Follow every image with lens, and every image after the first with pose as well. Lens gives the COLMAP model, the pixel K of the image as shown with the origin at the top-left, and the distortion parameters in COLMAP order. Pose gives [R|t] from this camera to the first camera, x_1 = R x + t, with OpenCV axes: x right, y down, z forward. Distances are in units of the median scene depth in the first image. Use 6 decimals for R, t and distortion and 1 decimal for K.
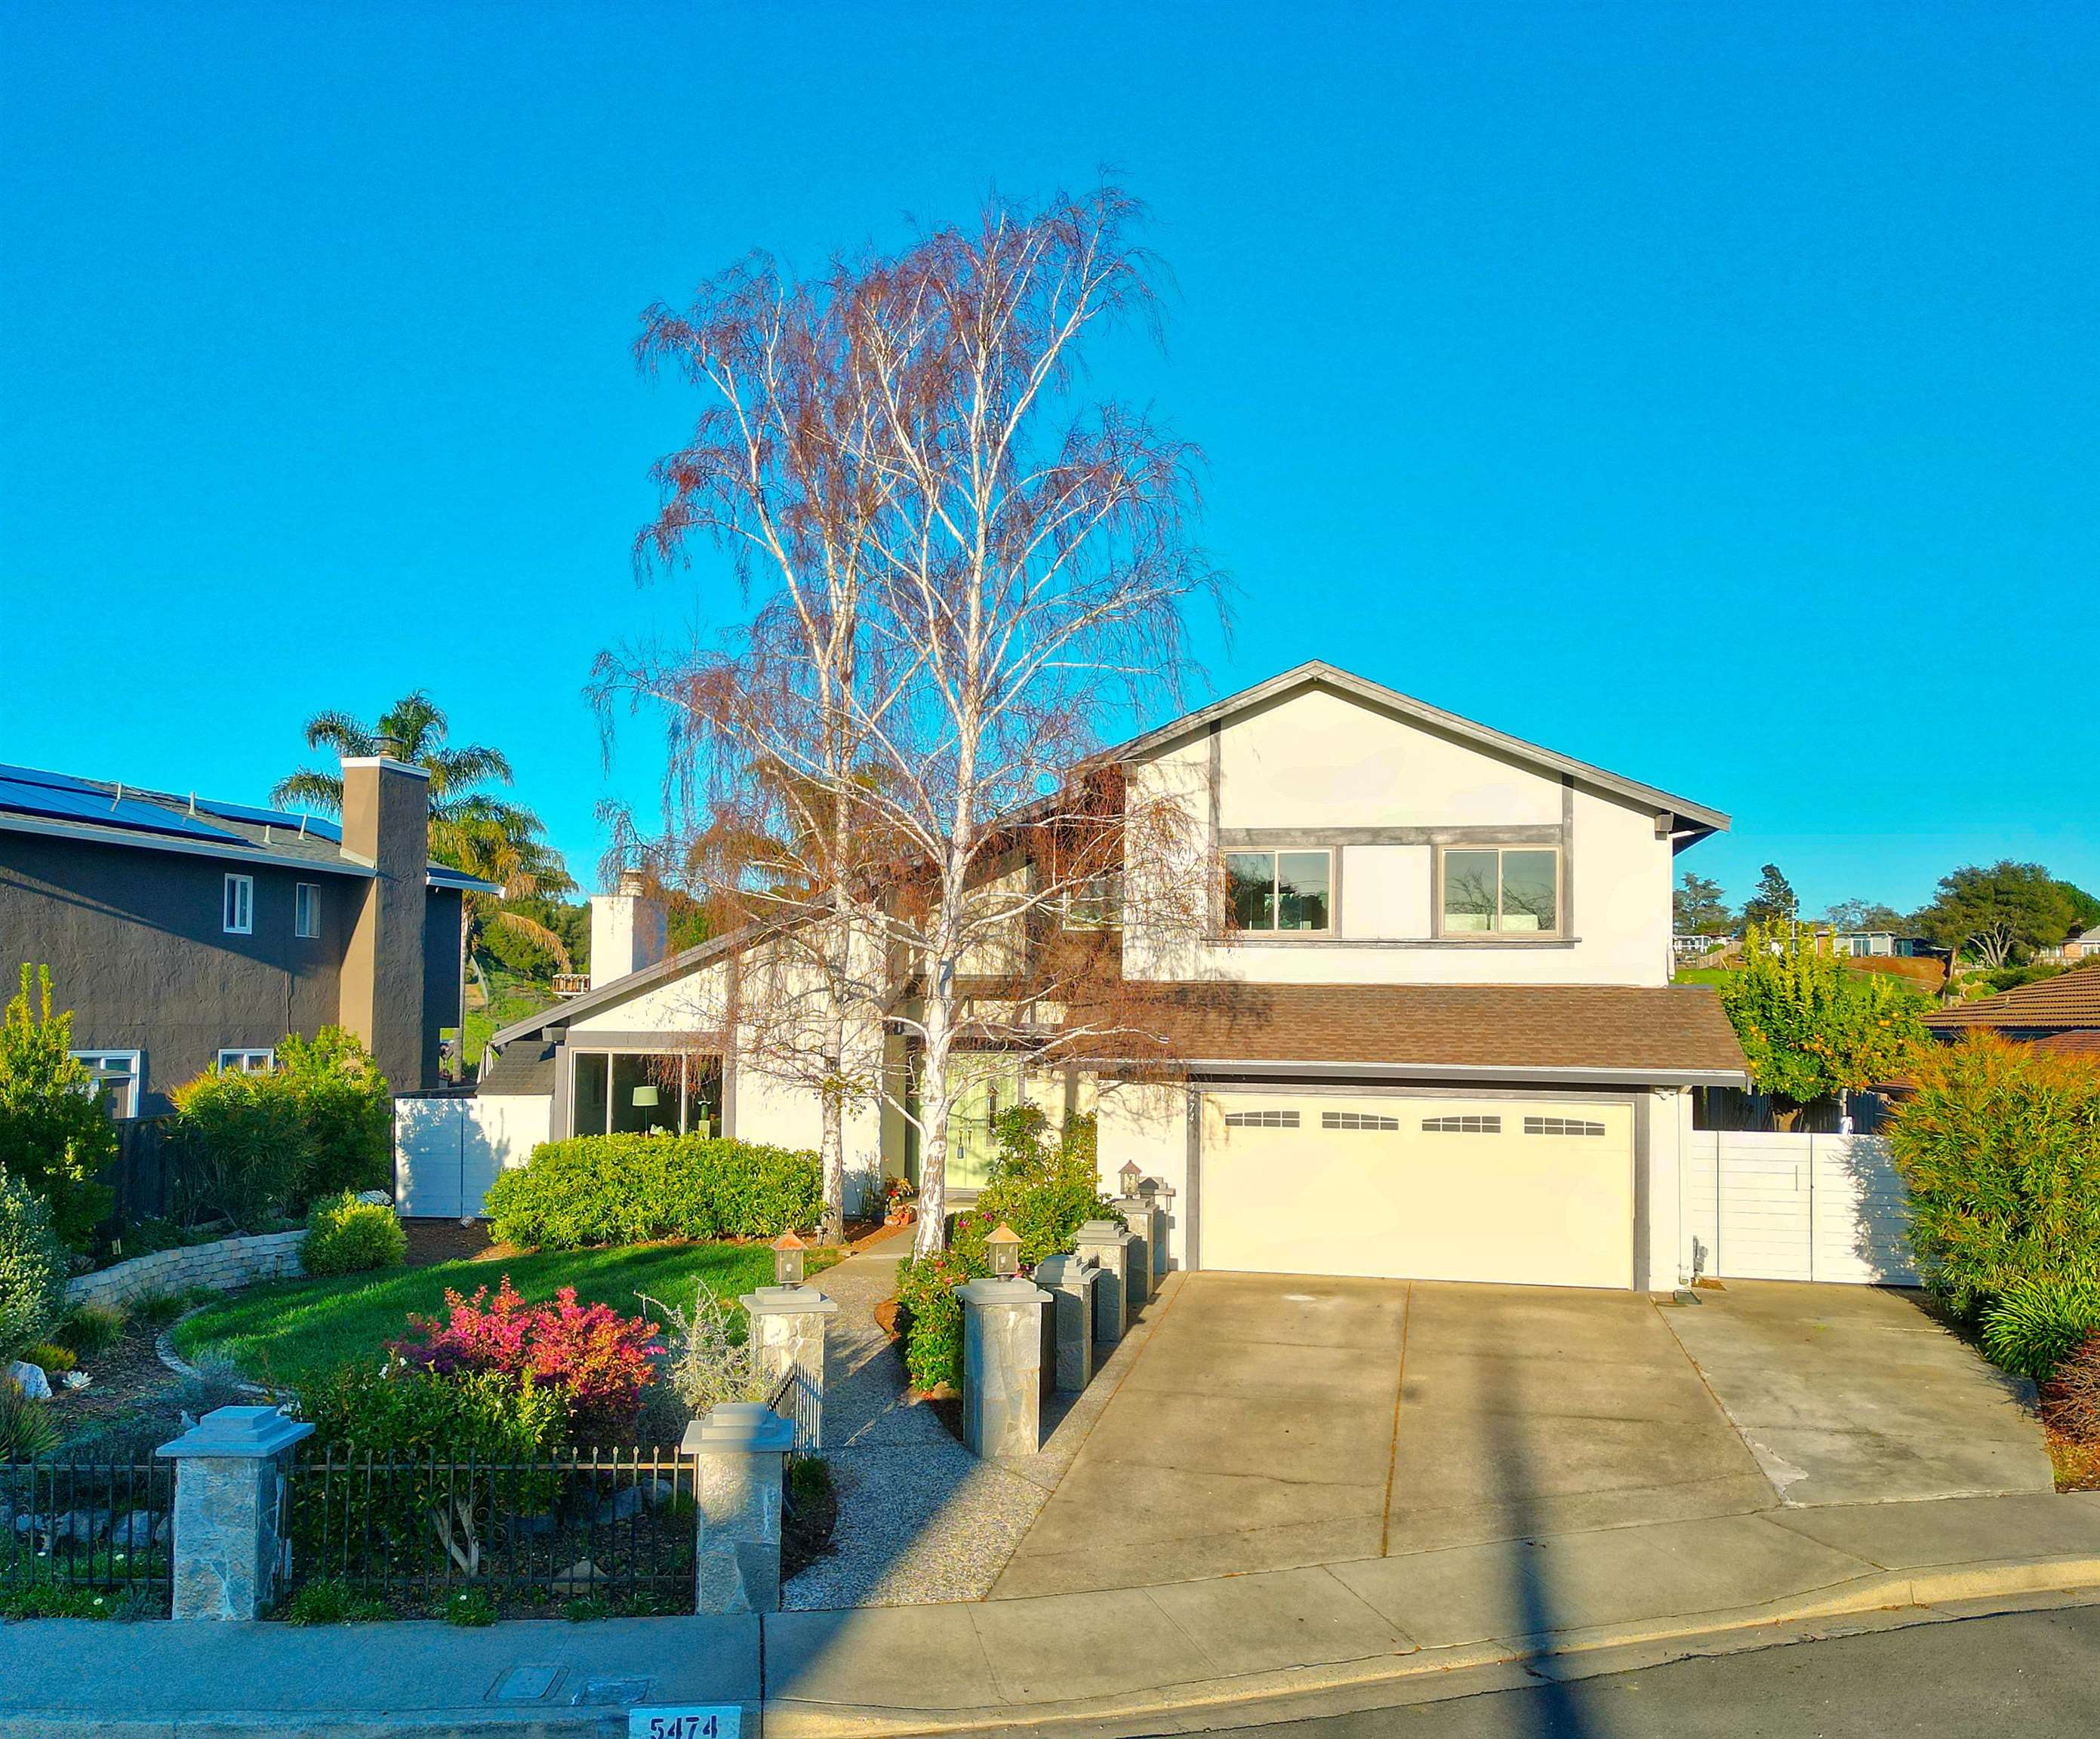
lens RADIAL K [[1795.1, 0, 1037.4], [0, 1795.1, 963.1], [0, 0, 1]] dist [0.102302, -0.143412]
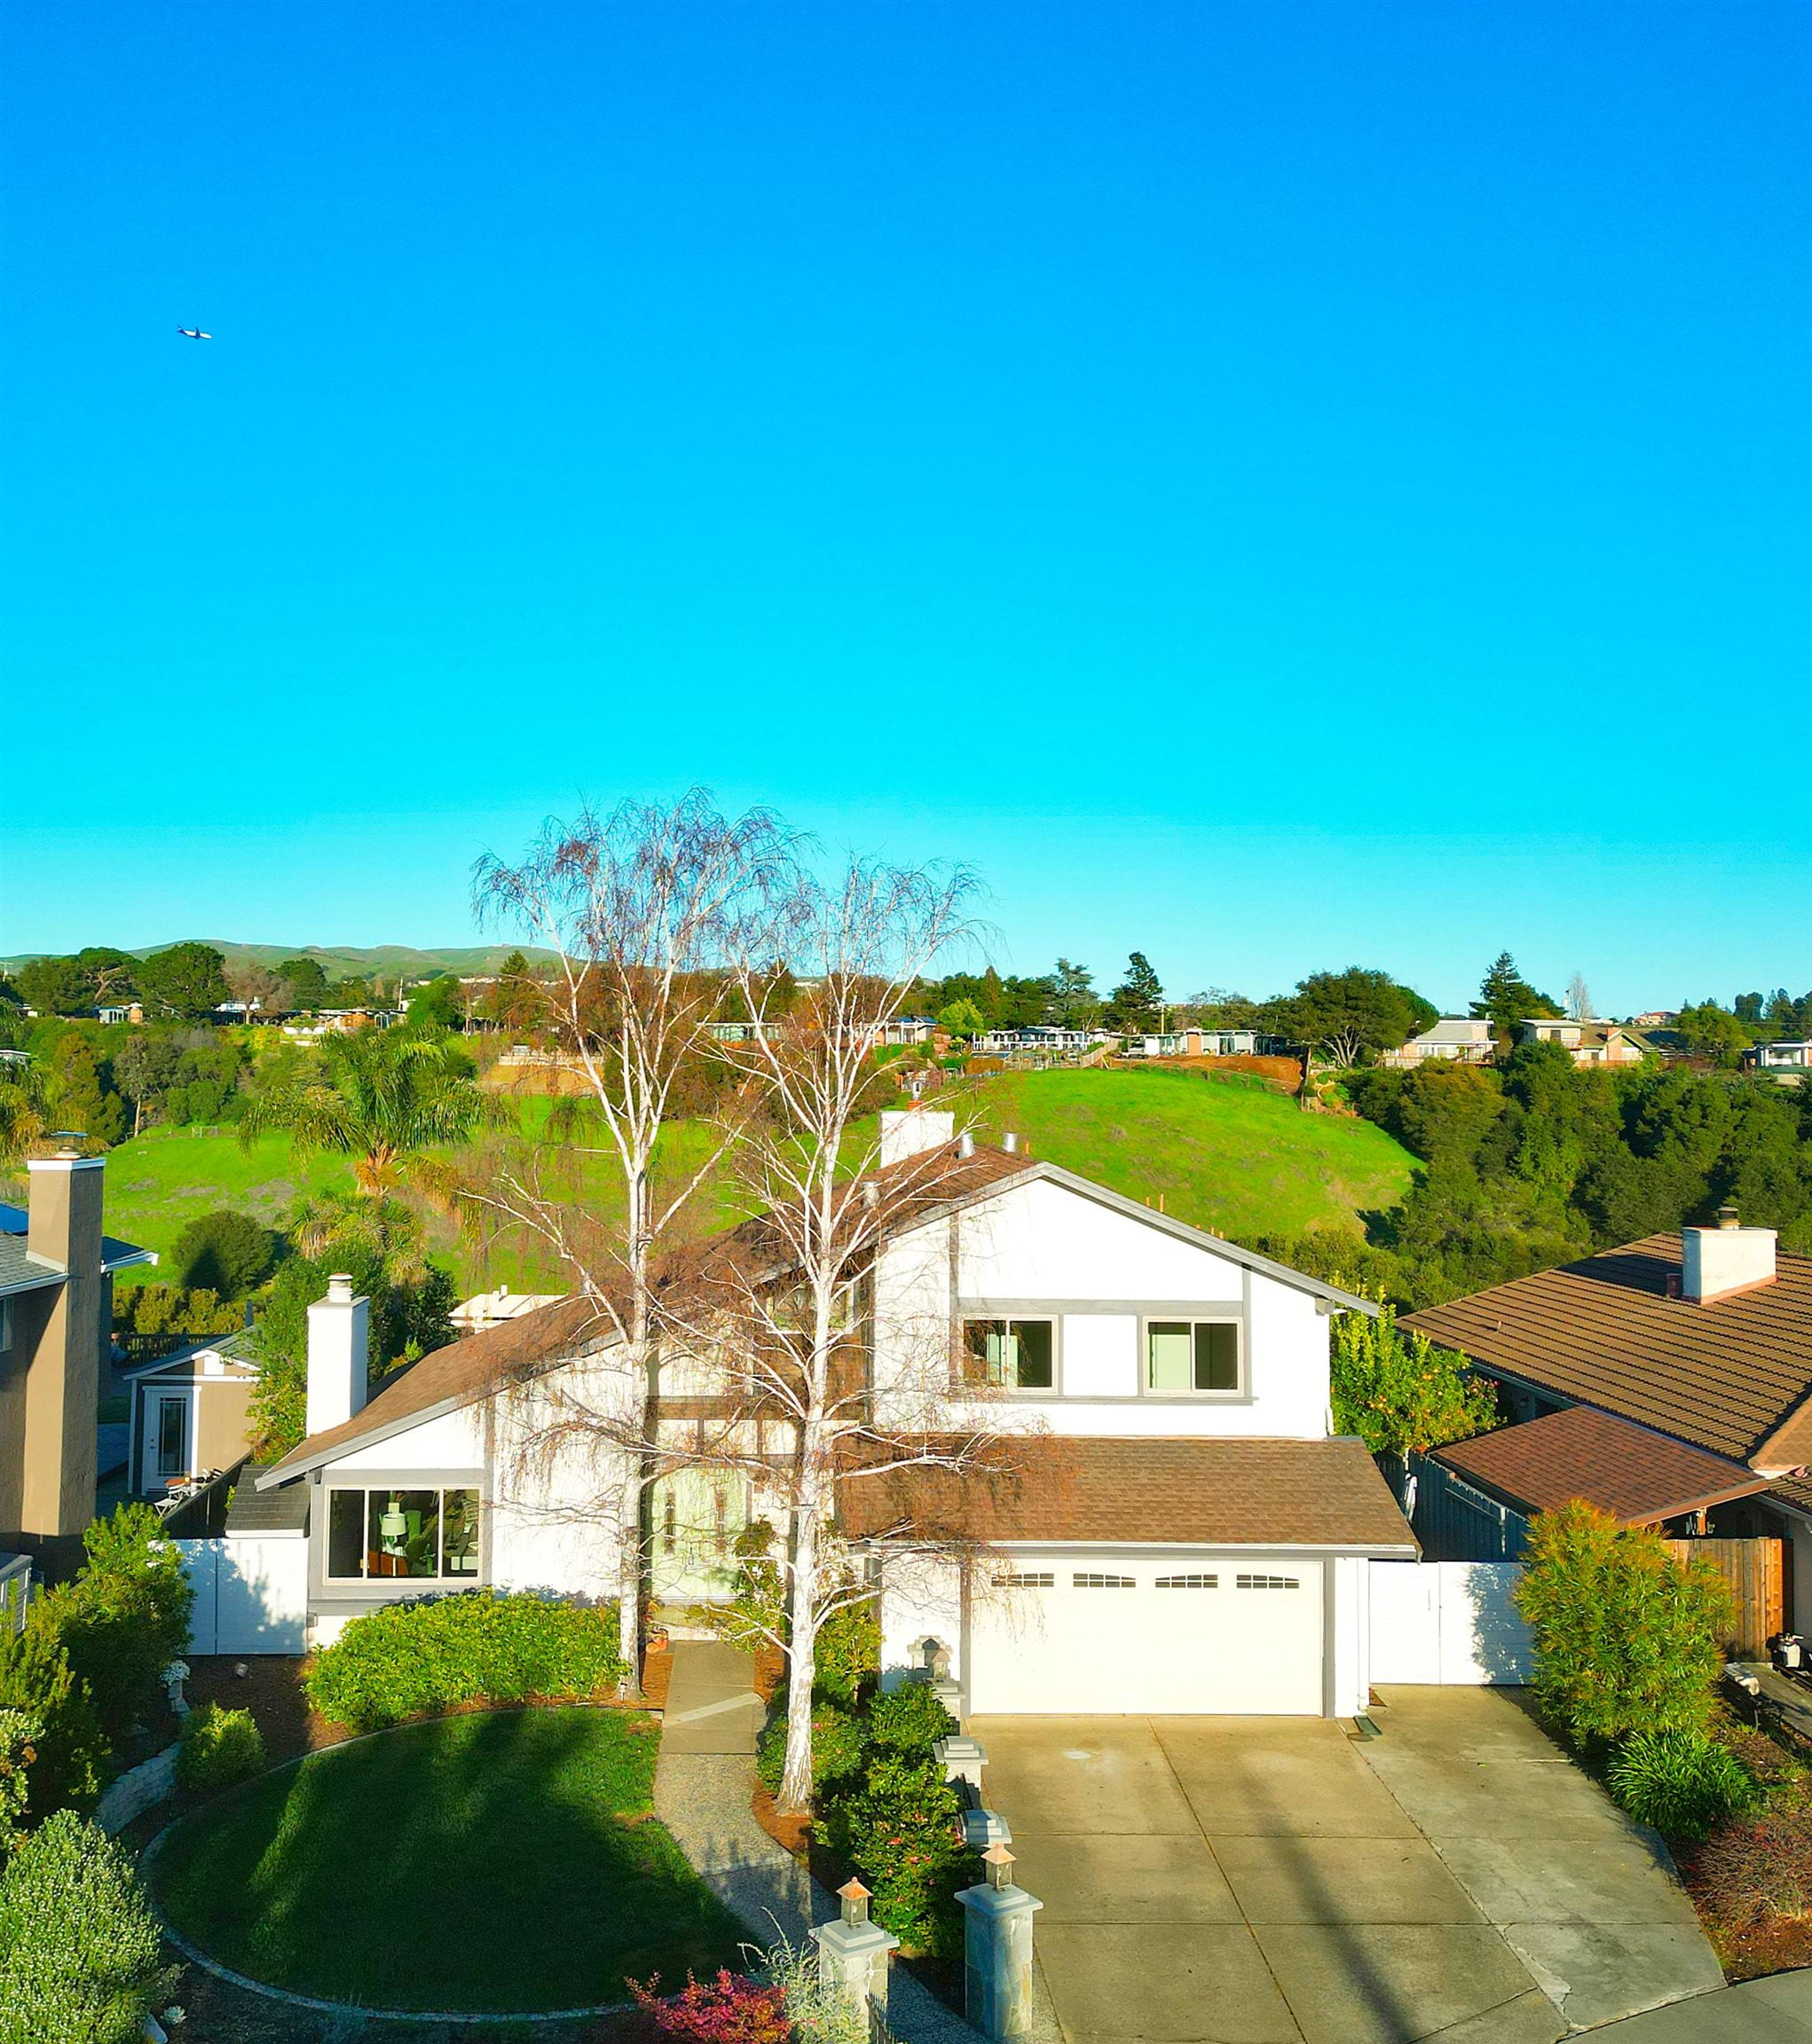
lens RADIAL K [[1915.7, 0, 813.8], [0, 1915.7, 1045.3], [0, 0, 1]] dist [0.105535, -0.108877]
pose [[0.973910, 0.001950, 0.226925, -0.275826], [-0.005846, 0.999847, 0.016497, -0.264589], [-0.226858, -0.017393, 0.973773, -0.174497]]
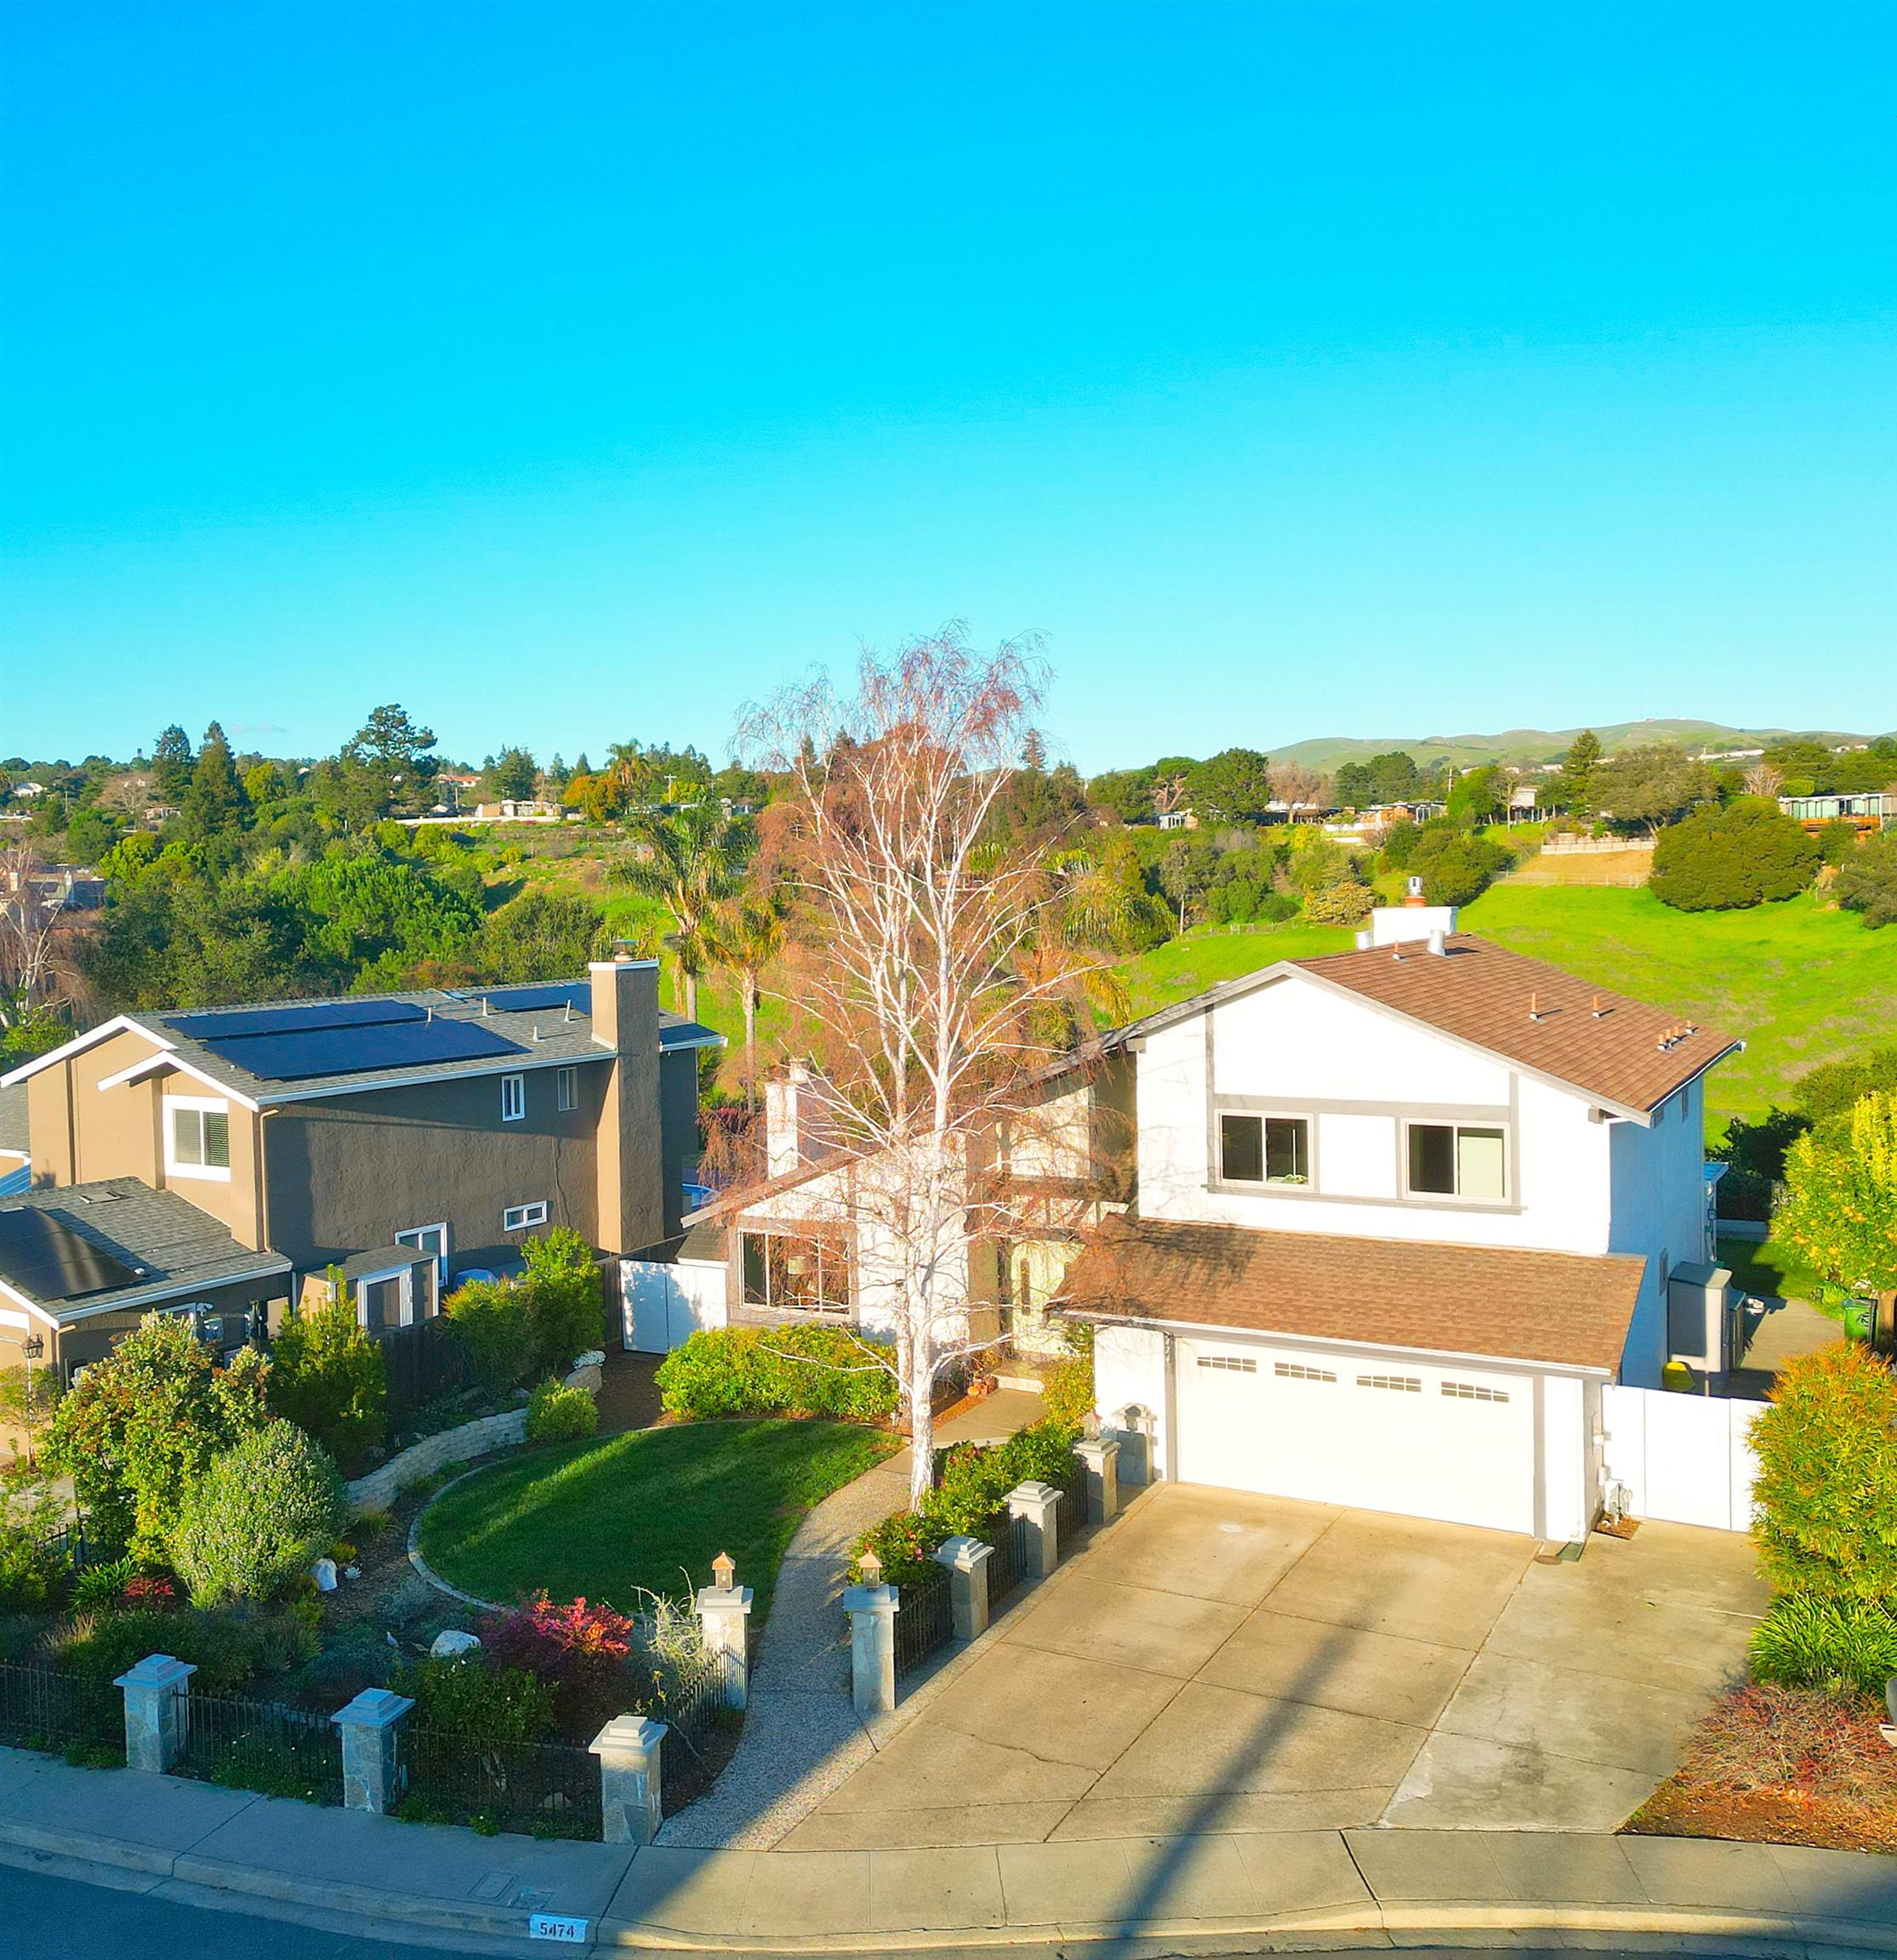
lens RADIAL K [[1908.5, 0, 814.8], [0, 1908.5, 973.3], [0, 0, 1]] dist [0.072309, -0.024428]
pose [[0.942612, -0.015510, -0.333530, 0.282236], [0.042755, 0.996304, 0.074502, -0.266831], [0.331142, -0.084487, 0.939791, -0.268504]]
